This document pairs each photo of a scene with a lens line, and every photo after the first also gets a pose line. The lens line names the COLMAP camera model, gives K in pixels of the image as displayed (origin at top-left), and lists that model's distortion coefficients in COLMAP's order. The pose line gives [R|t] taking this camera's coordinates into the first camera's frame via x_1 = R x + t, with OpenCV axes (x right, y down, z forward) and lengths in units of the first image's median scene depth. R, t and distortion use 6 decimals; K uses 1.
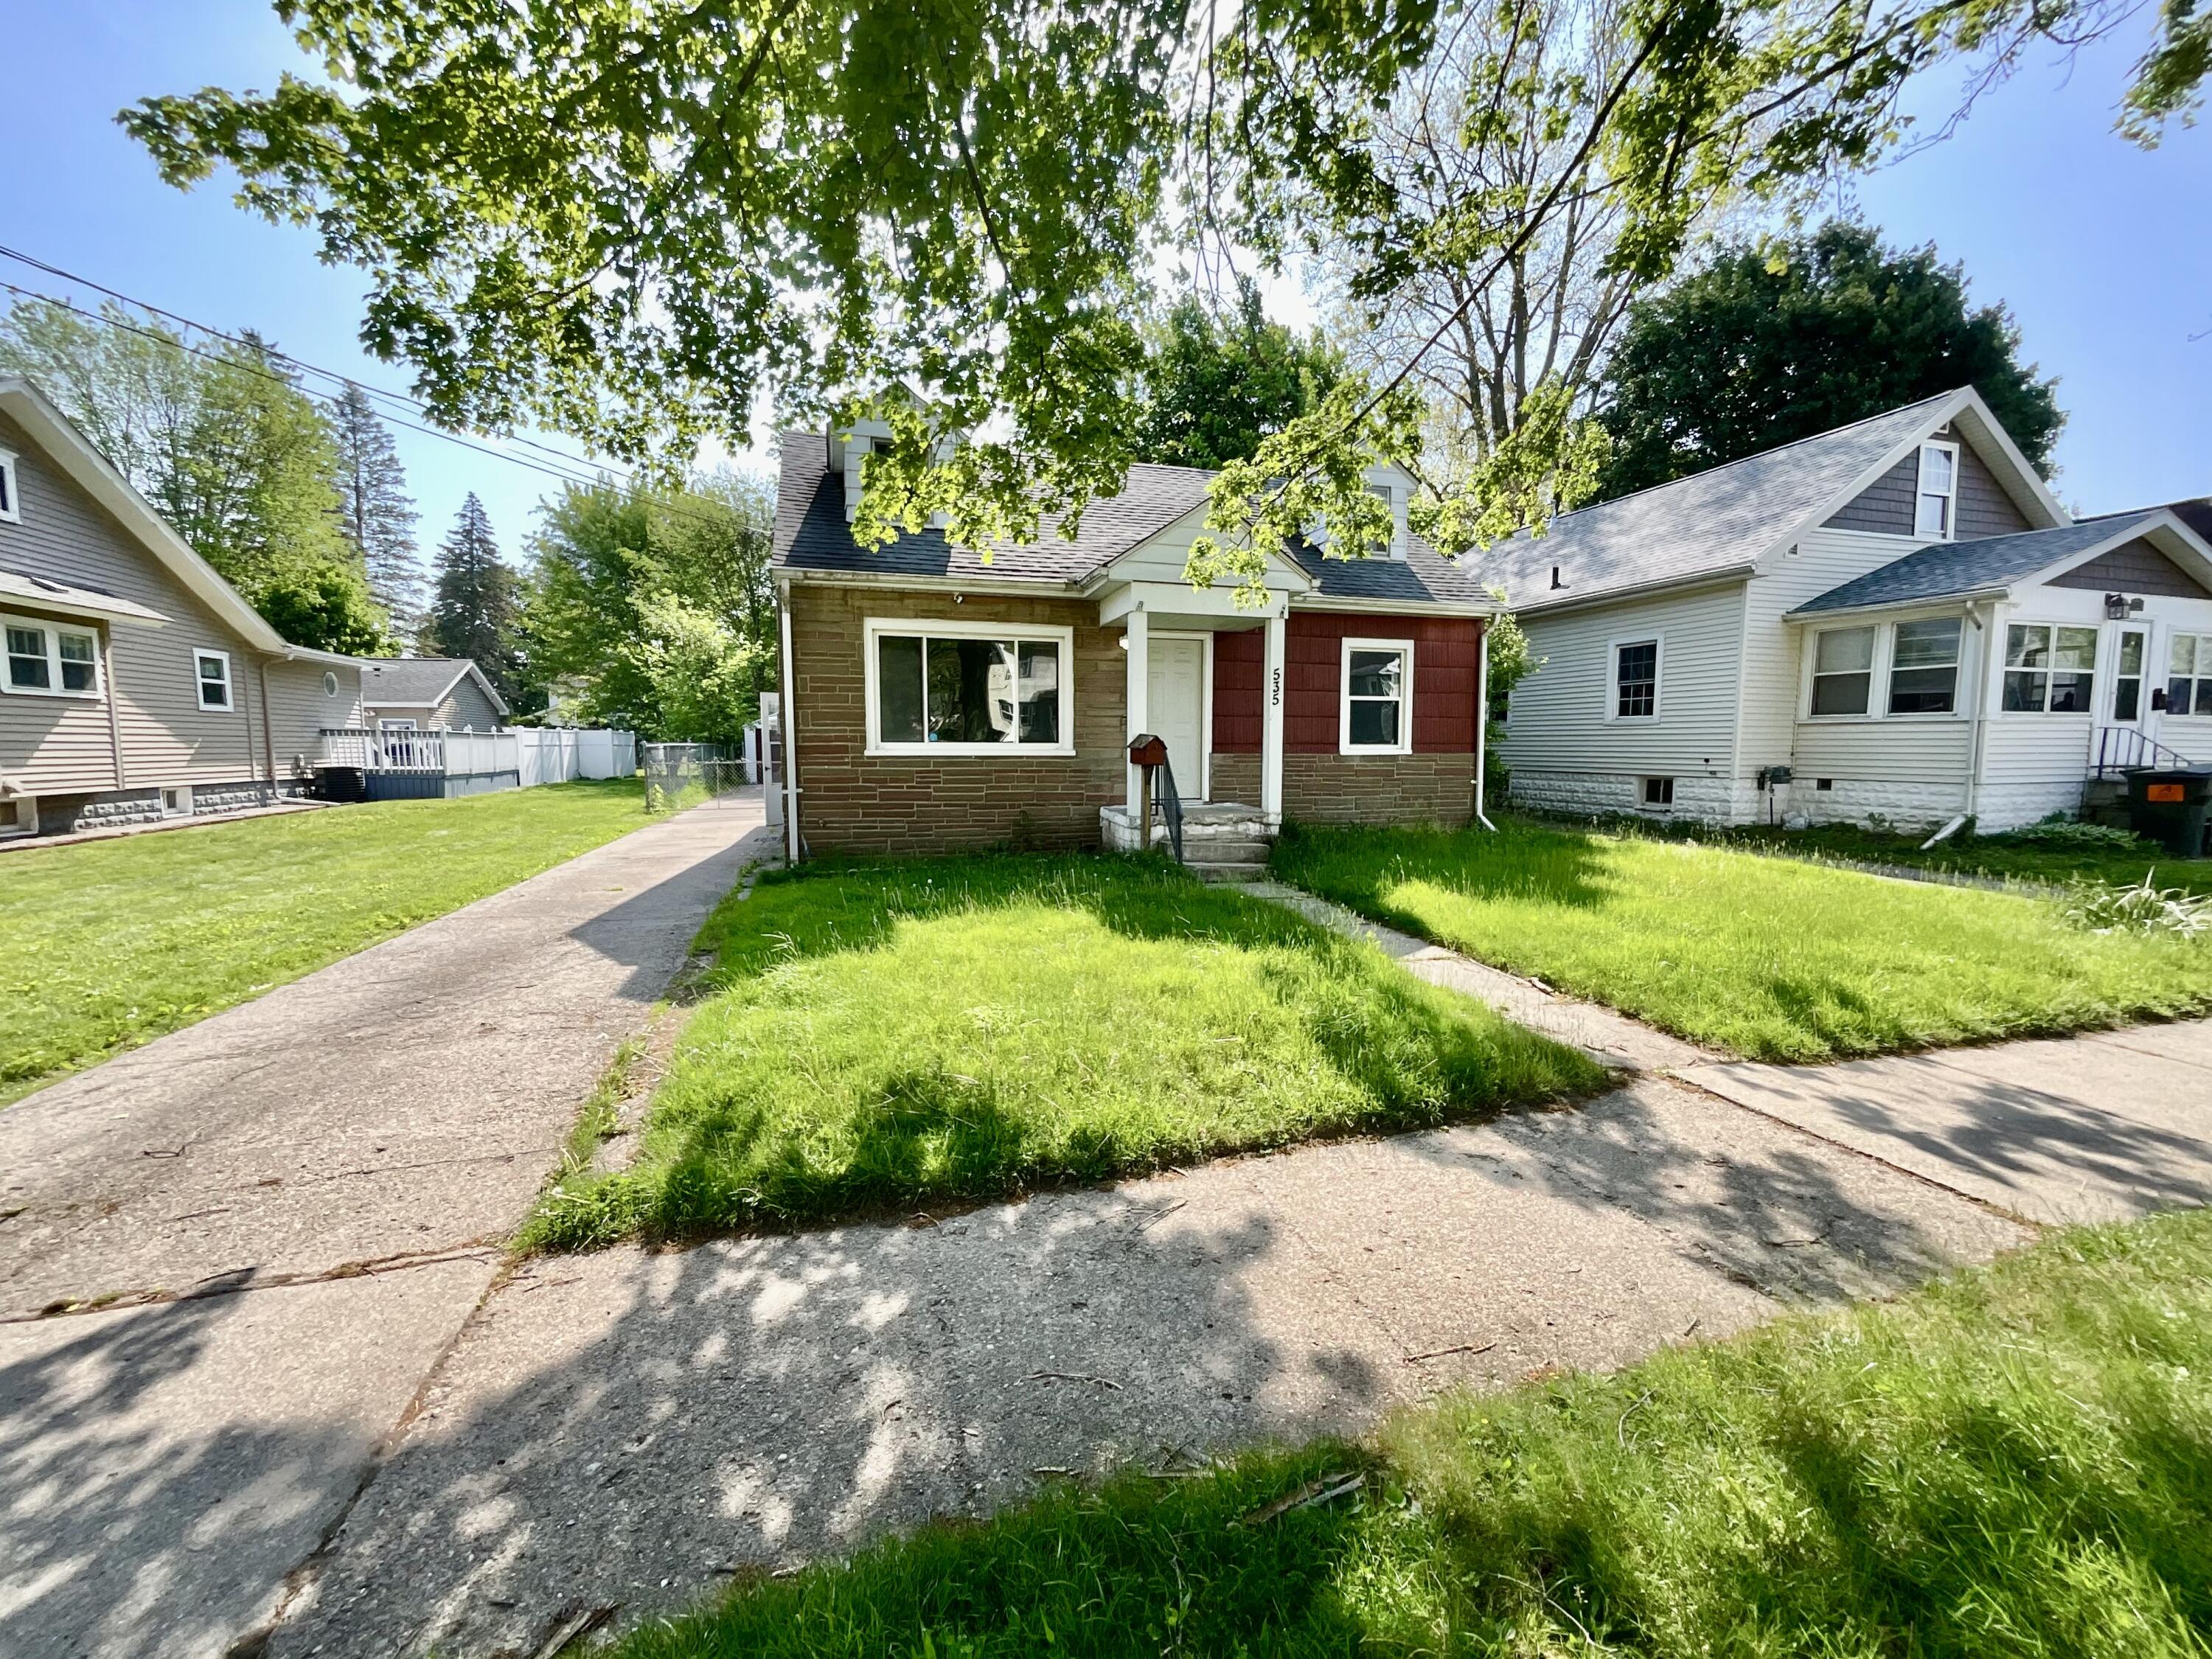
lens RADIAL K [[892.8, 0, 1111.0], [0, 892.8, 829.4], [0, 0, 1]] dist [-0.003218, 0.002515]
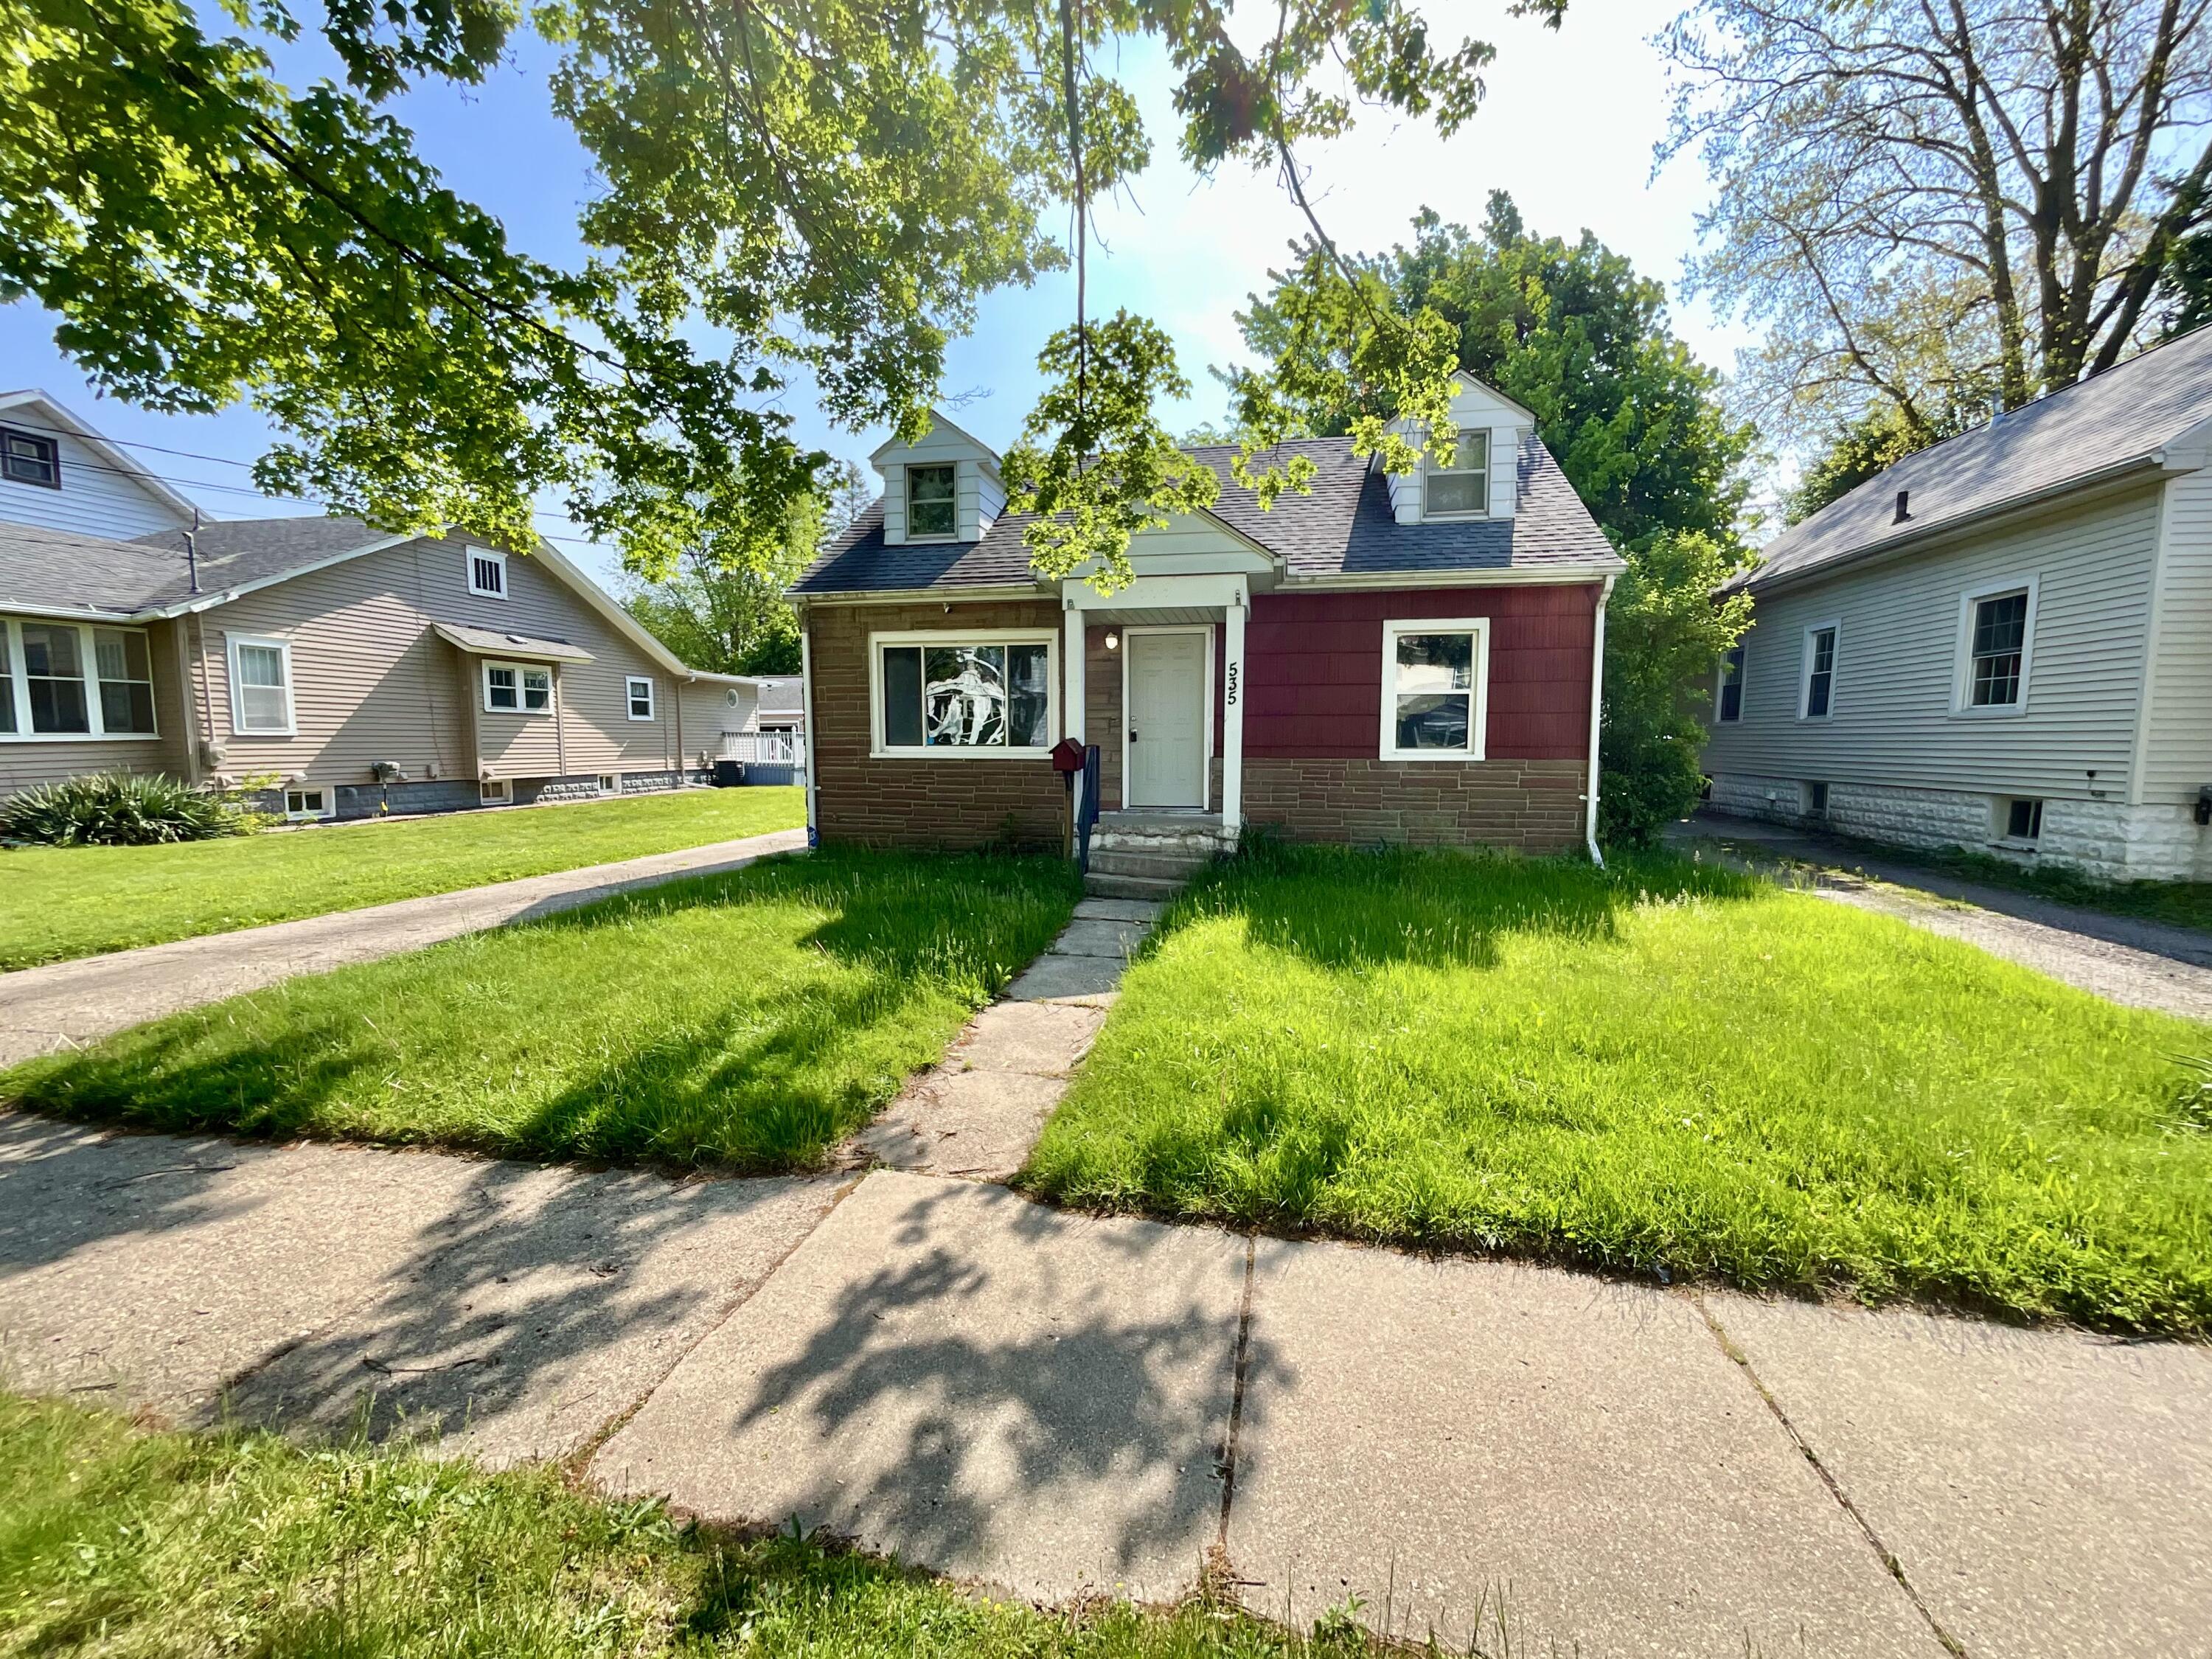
lens RADIAL K [[892.8, 0, 1105.4], [0, 892.8, 830.8], [0, 0, 1]] dist [-0.003218, 0.002515]
pose [[0.880244, 0.047423, -0.472146, 0.421114], [-0.043965, 0.998864, 0.018363, -0.021807], [0.472480, 0.004594, 0.881329, 0.140886]]
